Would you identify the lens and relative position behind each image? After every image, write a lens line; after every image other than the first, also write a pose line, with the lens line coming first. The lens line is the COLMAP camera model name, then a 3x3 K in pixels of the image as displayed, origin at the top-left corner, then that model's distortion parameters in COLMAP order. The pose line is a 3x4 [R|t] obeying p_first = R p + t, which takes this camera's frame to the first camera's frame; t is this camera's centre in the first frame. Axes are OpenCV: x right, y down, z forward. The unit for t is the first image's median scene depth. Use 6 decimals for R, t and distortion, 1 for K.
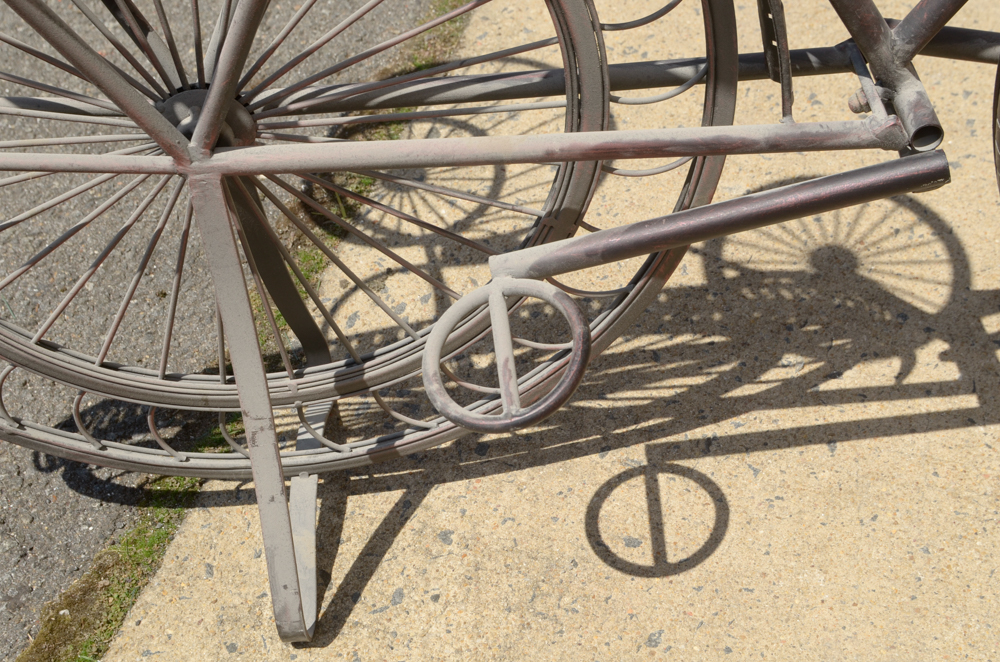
lens RADIAL K [[1432.9, 0, 500.2], [0, 1432.9, 330.4], [0, 0, 1]] dist [0.002771, 0.000000]
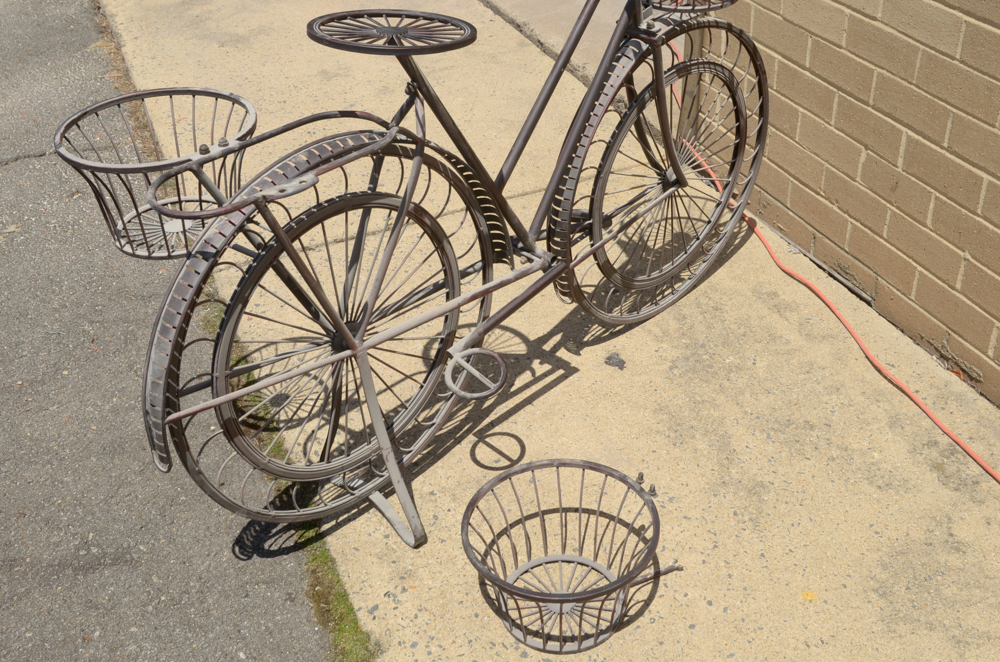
lens RADIAL K [[1142.7, 0, 497.7], [0, 1142.7, 332.1], [0, 0, 1]] dist [-0.034749, 0.000000]
pose [[0.755807, -0.323618, 0.569234, -0.894419], [0.454131, 0.885345, -0.099645, 0.137825], [-0.471722, 0.333819, 0.816115, -0.639604]]
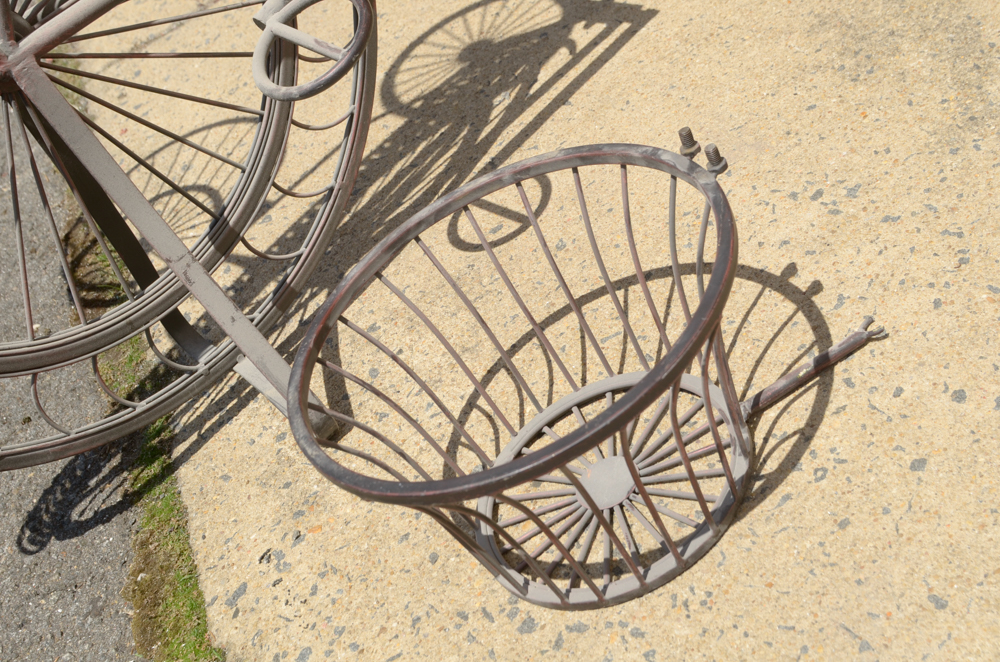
lens RADIAL K [[1432.9, 0, 497.6], [0, 1432.9, 337.7], [0, 0, 1]] dist [0.002771, 0.000000]
pose [[0.743699, -0.590385, 0.313619, -0.311962], [0.655883, 0.735138, -0.171433, 0.391313], [-0.129342, 0.333192, 0.933945, -0.077916]]
